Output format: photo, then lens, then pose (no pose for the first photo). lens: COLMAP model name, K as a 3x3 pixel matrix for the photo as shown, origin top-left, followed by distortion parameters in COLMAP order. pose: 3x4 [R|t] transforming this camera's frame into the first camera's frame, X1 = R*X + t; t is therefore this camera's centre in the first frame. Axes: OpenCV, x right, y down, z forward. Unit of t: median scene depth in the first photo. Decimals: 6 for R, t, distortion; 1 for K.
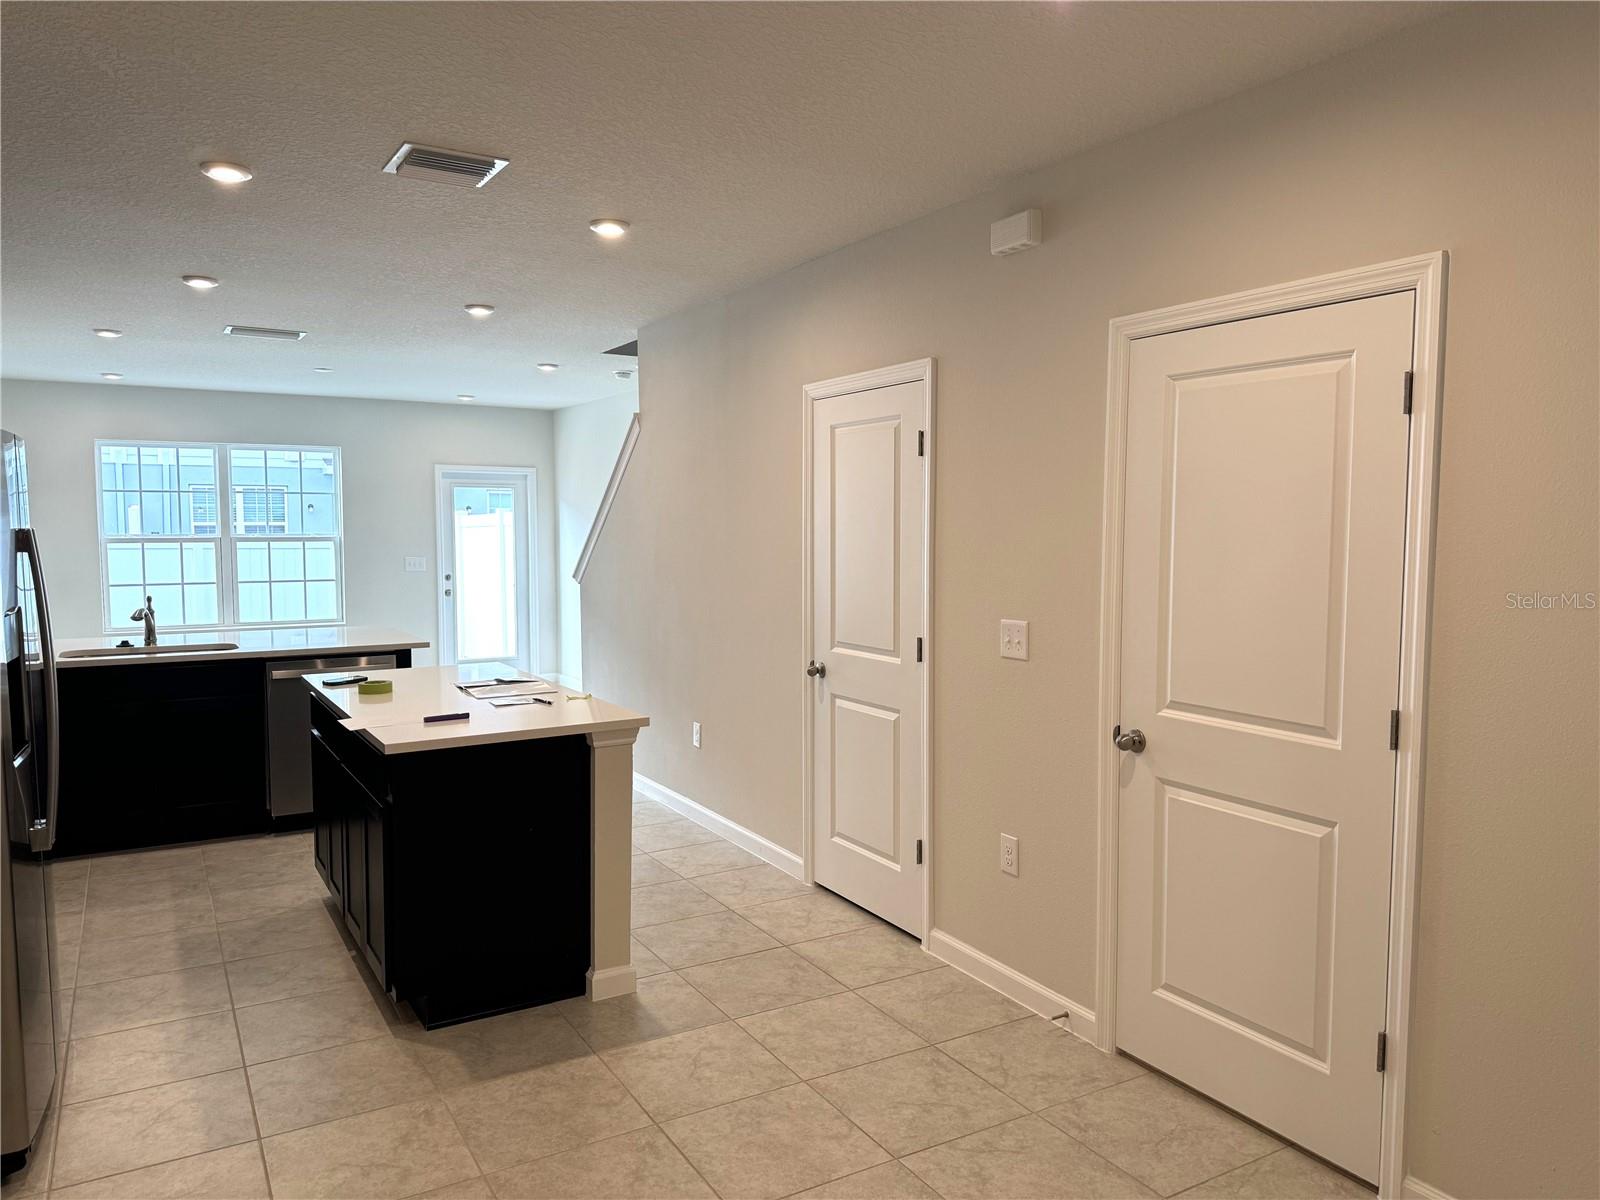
lens RADIAL K [[1097.9, 0, 800.0], [0, 1097.9, 600.0], [0, 0, 1]] dist [0.080935, -0.125834]
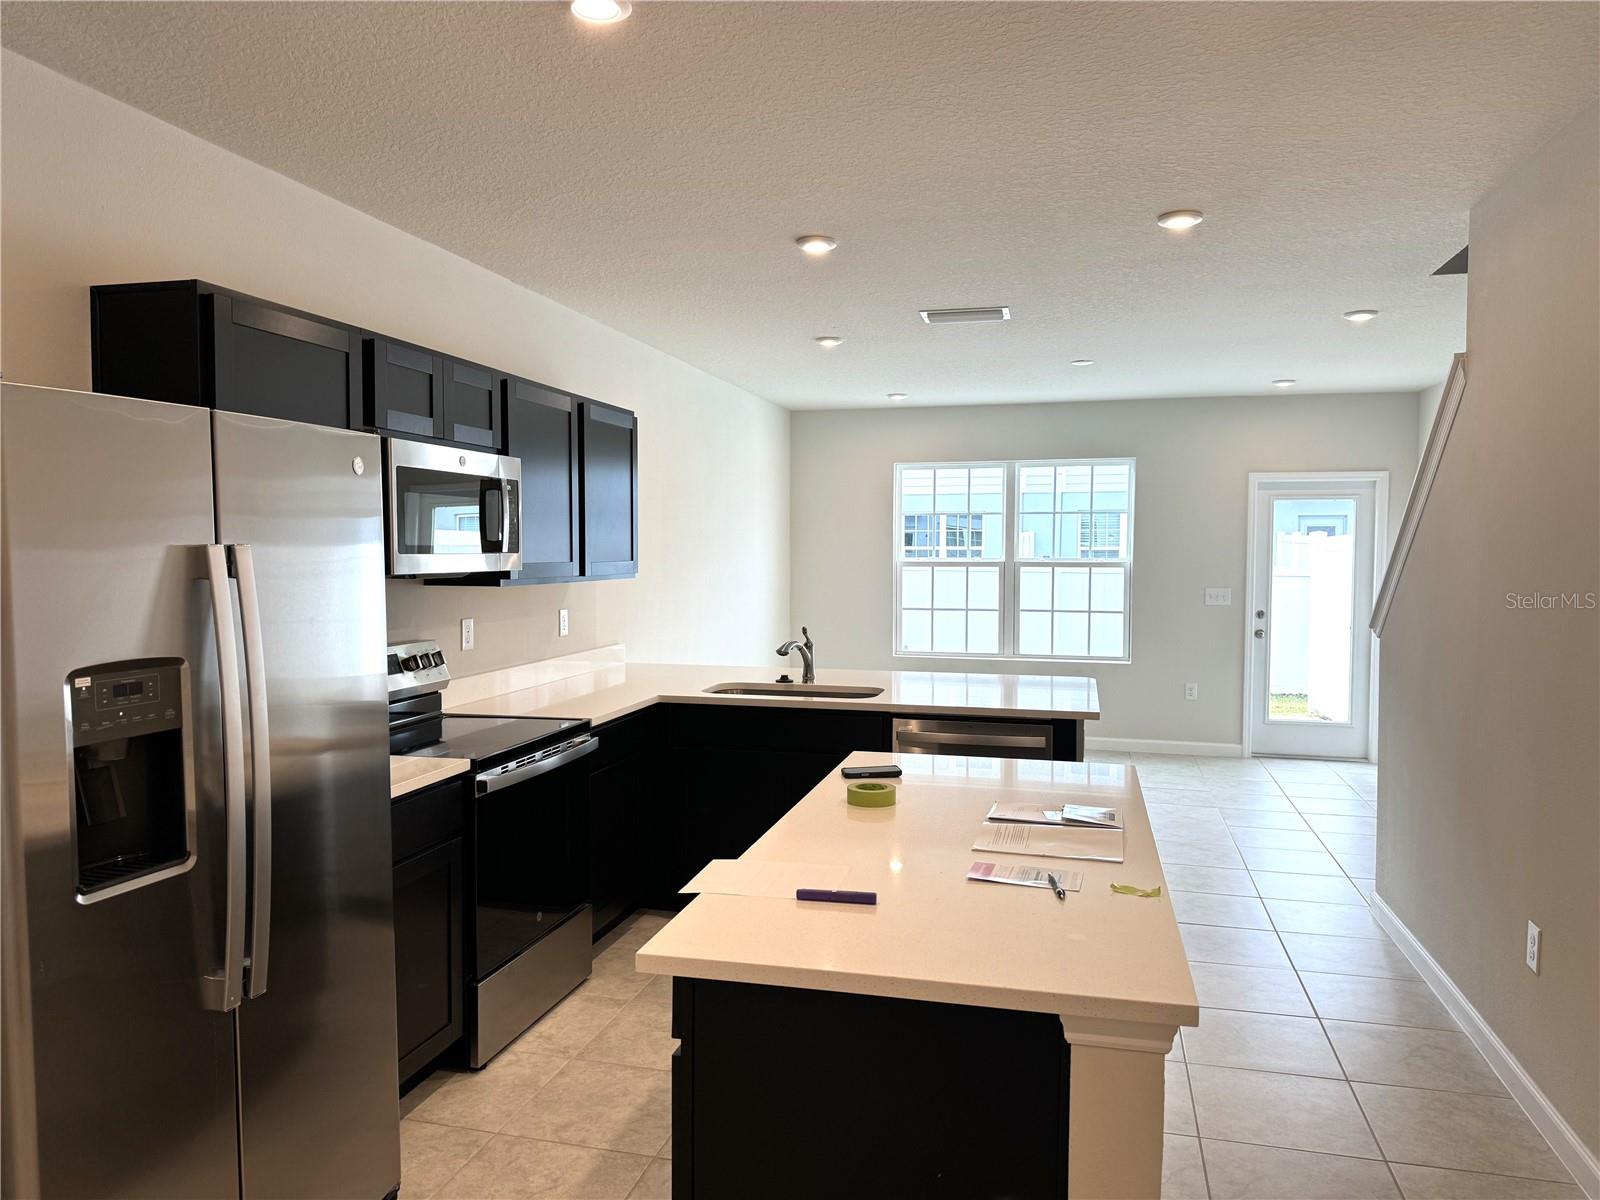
lens RADIAL K [[1097.9, 0, 800.0], [0, 1097.9, 600.0], [0, 0, 1]] dist [0.080935, -0.125834]
pose [[0.700802, 0.035940, -0.712450, 0.018817], [-0.052158, 0.998638, -0.000928, -0.014362], [0.711446, 0.037811, 0.701723, 0.229077]]
